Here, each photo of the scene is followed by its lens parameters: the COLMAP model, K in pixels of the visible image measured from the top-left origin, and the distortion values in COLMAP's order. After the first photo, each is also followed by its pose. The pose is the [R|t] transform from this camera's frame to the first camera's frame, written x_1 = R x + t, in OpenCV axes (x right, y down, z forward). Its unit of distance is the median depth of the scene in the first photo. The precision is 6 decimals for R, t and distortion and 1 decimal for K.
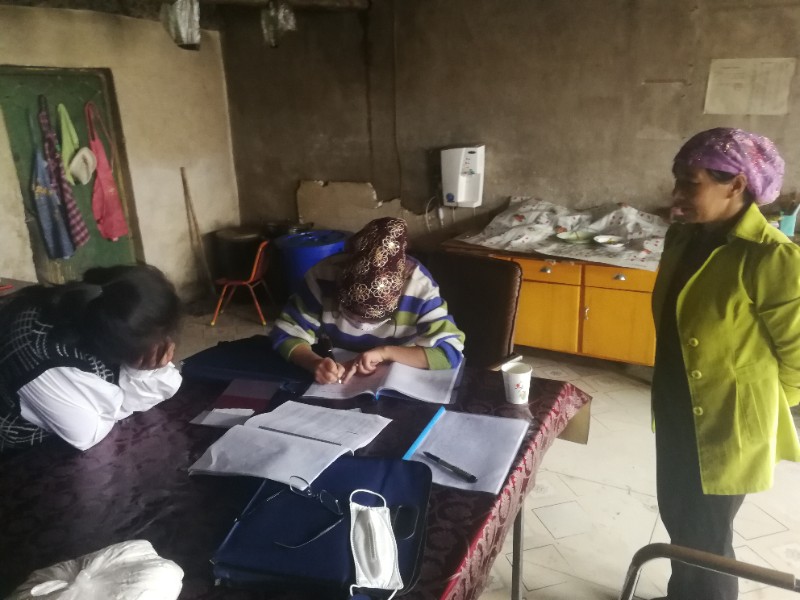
lens RADIAL K [[627.8, 0, 400.0], [0, 627.8, 300.0], [0, 0, 1]] dist [0.001462, -0.002328]
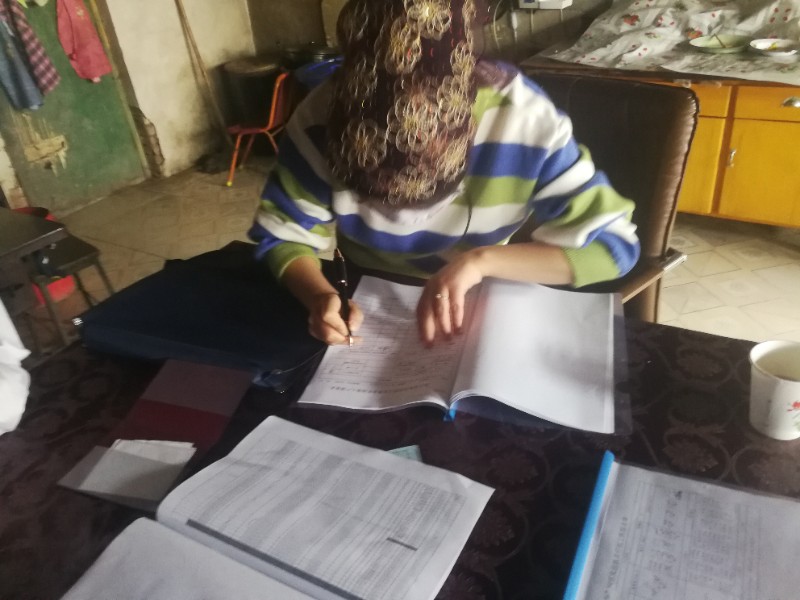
lens RADIAL K [[633.3, 0, 418.0], [0, 633.3, 300.0], [0, 0, 1]] dist [0.002952, -0.005787]
pose [[0.997813, -0.028124, -0.059826, -0.013103], [0.042451, 0.966333, 0.253768, -0.018160], [0.050675, -0.255752, 0.965413, 0.230044]]
